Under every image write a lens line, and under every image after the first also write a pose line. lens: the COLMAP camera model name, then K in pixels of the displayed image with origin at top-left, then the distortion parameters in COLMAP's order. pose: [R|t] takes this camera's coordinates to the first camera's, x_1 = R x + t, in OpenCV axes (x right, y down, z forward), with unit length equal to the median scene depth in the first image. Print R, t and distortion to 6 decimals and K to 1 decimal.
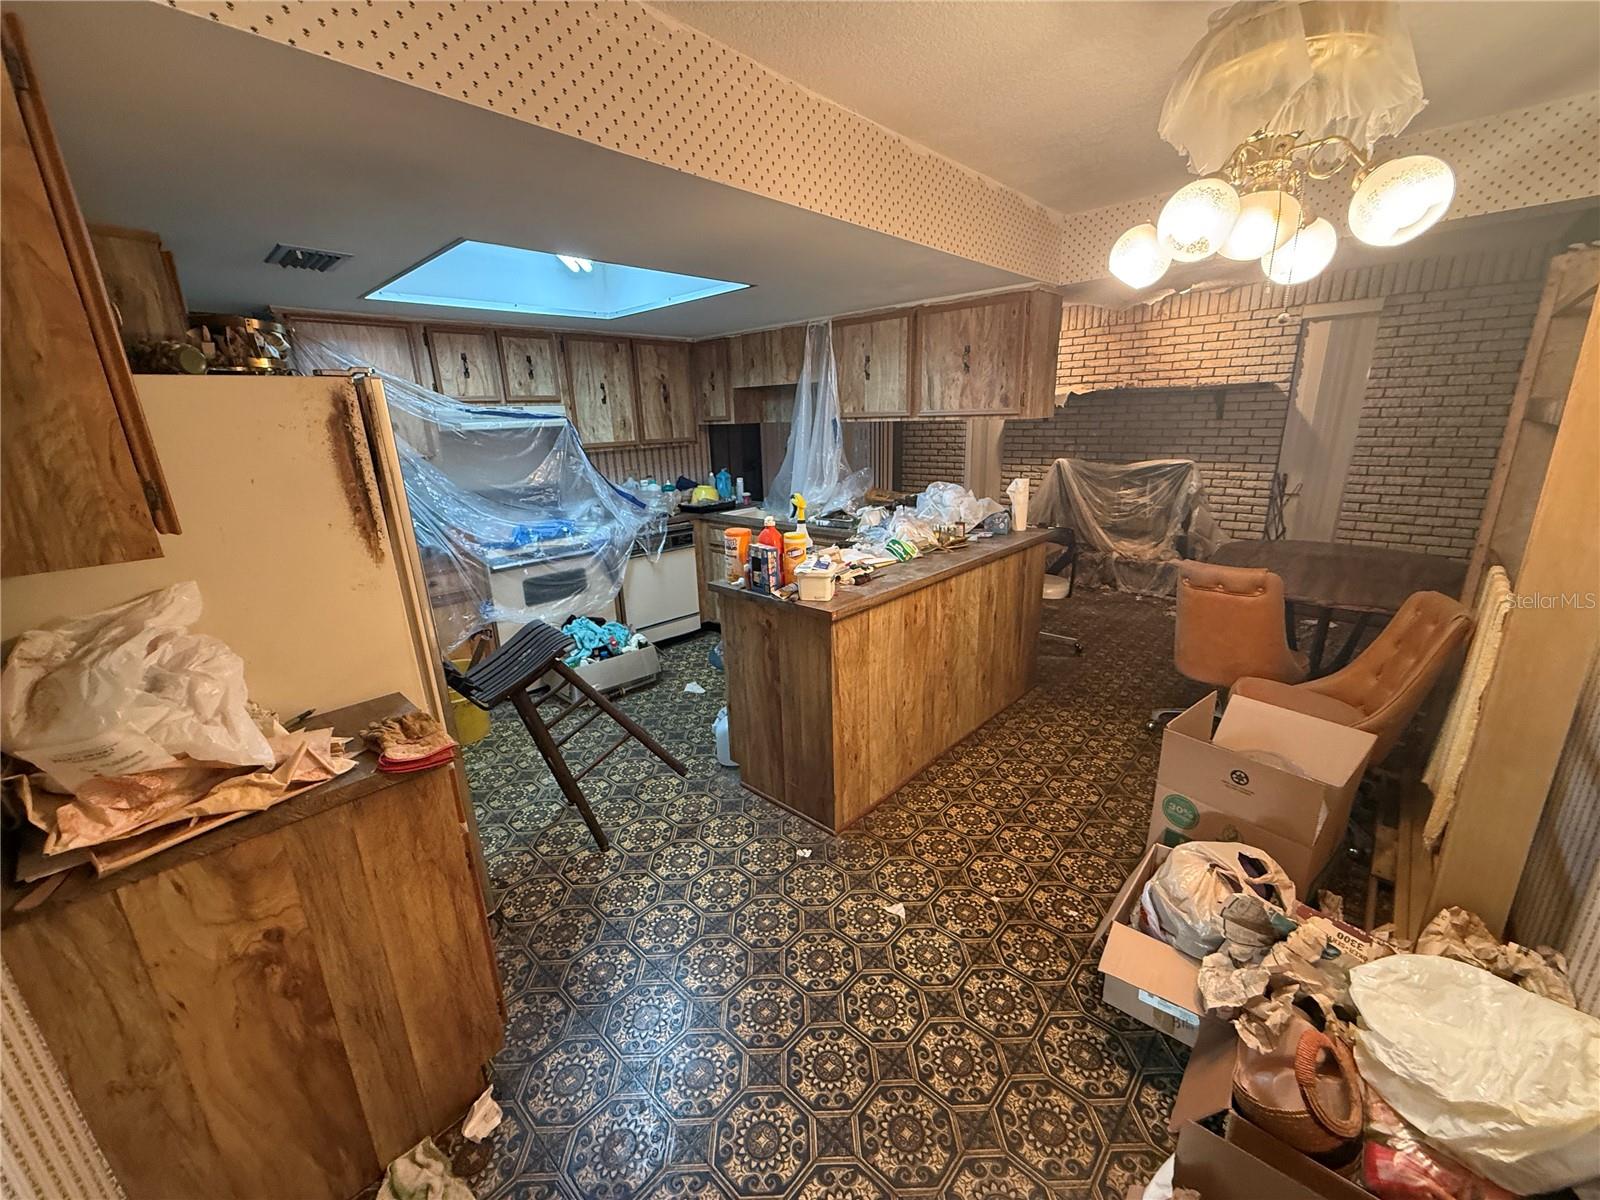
lens RADIAL K [[632.9, 0, 799.5], [0, 632.9, 601.0], [0, 0, 1]] dist [-0.000311, -0.000216]
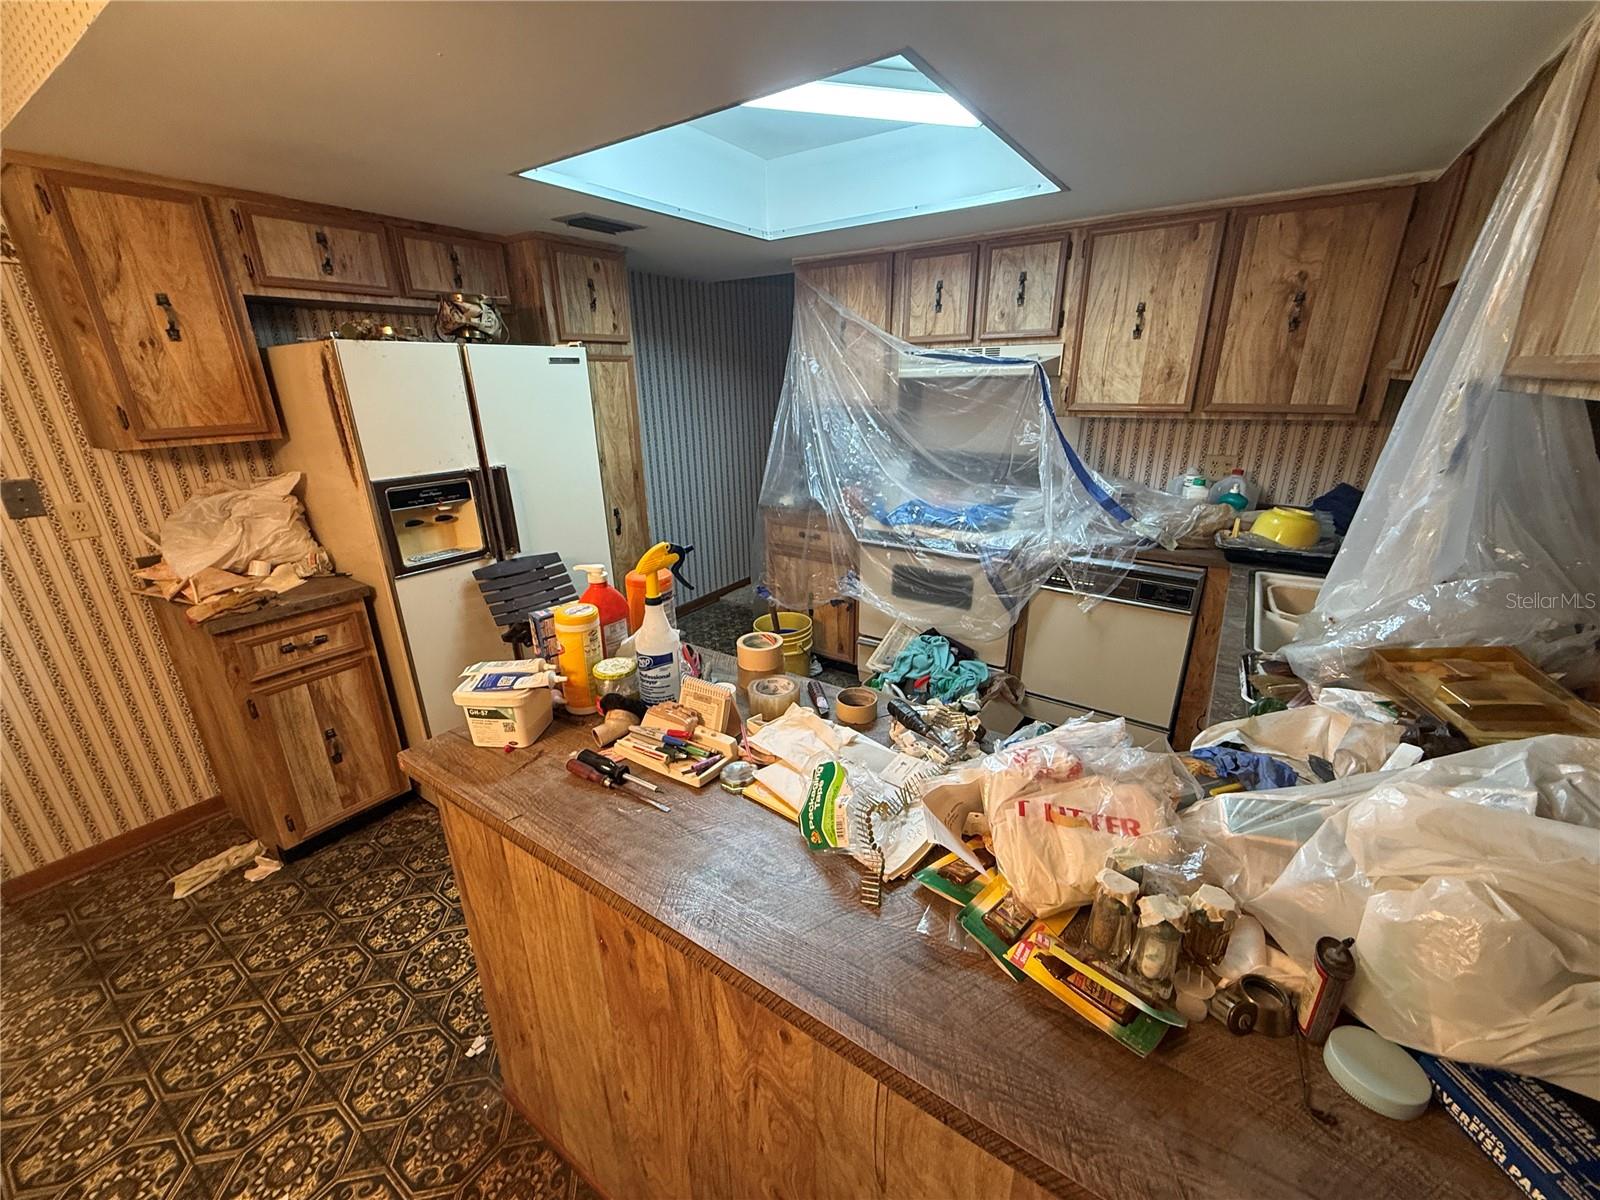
lens RADIAL K [[632.9, 0, 800.2], [0, 632.9, 600.6], [0, 0, 1]] dist [-0.000311, -0.000216]
pose [[0.151780, 0.359118, -0.920868, 0.590880], [-0.266666, 0.911992, 0.311704, -0.390599], [0.951763, 0.198254, 0.234187, 1.264854]]
